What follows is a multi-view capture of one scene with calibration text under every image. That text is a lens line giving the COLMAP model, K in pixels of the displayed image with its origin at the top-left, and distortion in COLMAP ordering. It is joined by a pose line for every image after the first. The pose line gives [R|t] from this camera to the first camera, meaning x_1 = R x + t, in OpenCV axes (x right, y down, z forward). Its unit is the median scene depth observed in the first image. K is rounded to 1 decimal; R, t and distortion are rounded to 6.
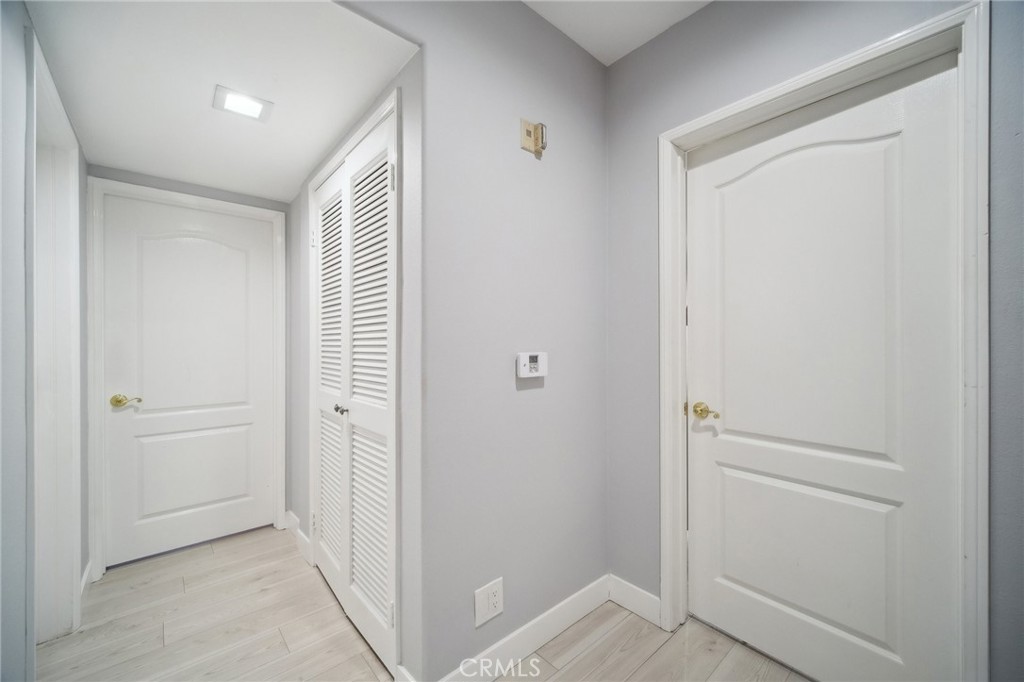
lens RADIAL K [[411.9, 0, 514.8], [0, 411.9, 343.6], [0, 0, 1]] dist [-0.001660, -0.000520]
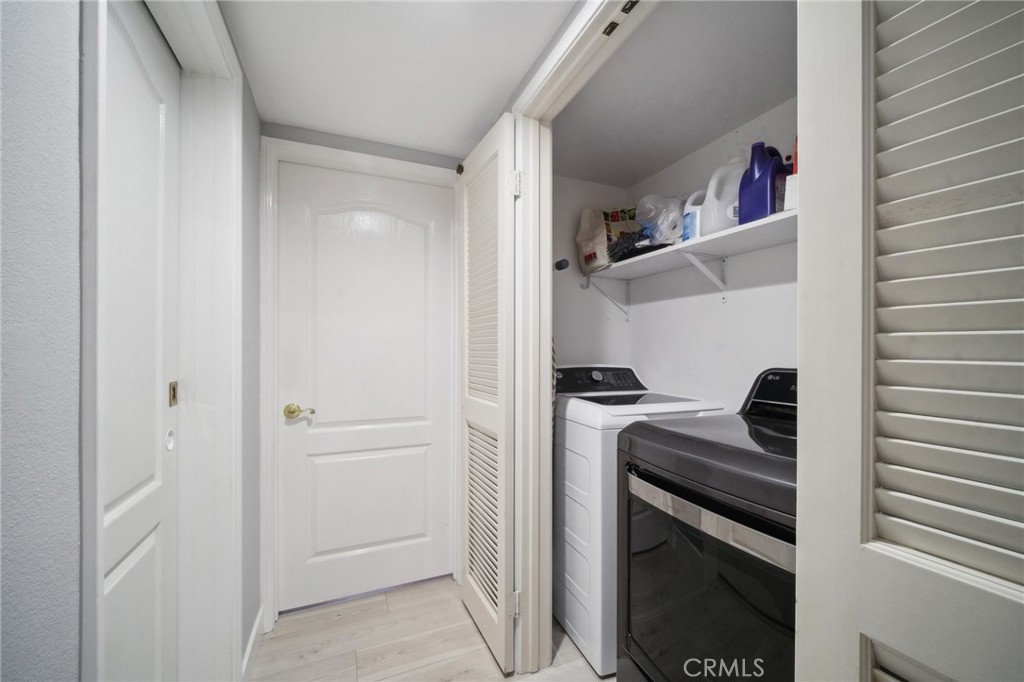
lens RADIAL K [[411.9, 0, 509.5], [0, 411.9, 346.1], [0, 0, 1]] dist [-0.001660, -0.000520]
pose [[0.948638, 0.003527, -0.316343, -0.292485], [-0.003841, 0.999993, -0.000368, 0.007967], [0.316340, 0.001564, 0.948645, 0.358024]]
